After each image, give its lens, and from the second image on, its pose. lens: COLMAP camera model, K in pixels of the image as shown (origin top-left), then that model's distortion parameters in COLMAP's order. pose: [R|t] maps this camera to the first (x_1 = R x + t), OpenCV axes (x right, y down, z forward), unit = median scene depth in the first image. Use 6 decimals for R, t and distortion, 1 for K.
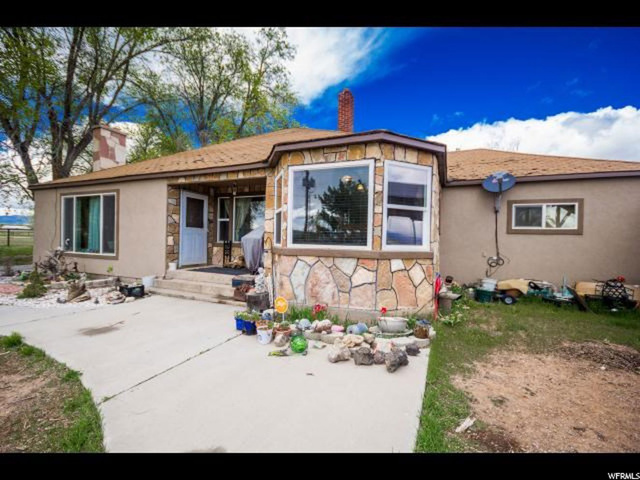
lens RADIAL K [[298.5, 0, 320.8], [0, 298.5, 240.7], [0, 0, 1]] dist [-0.012103, -0.000573]
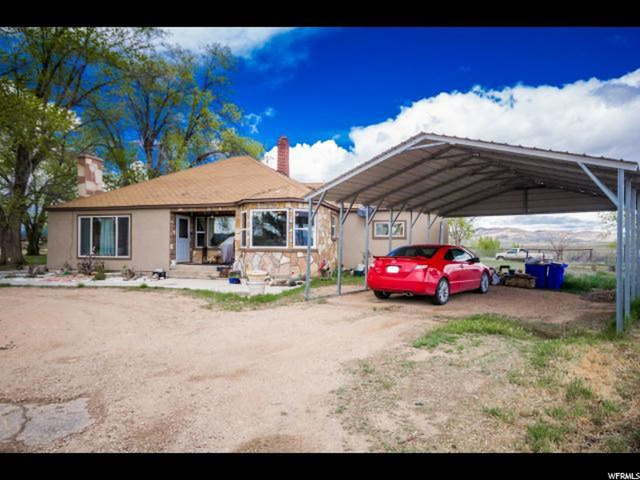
lens RADIAL K [[412.6, 0, 320.0], [0, 412.6, 237.9], [0, 0, 1]] dist [-0.006484, 0.000356]
pose [[0.992171, -0.015721, 0.123892, 0.012551], [0.018350, 0.999629, -0.020109, 0.012289], [-0.123530, 0.022225, 0.992092, -1.324879]]
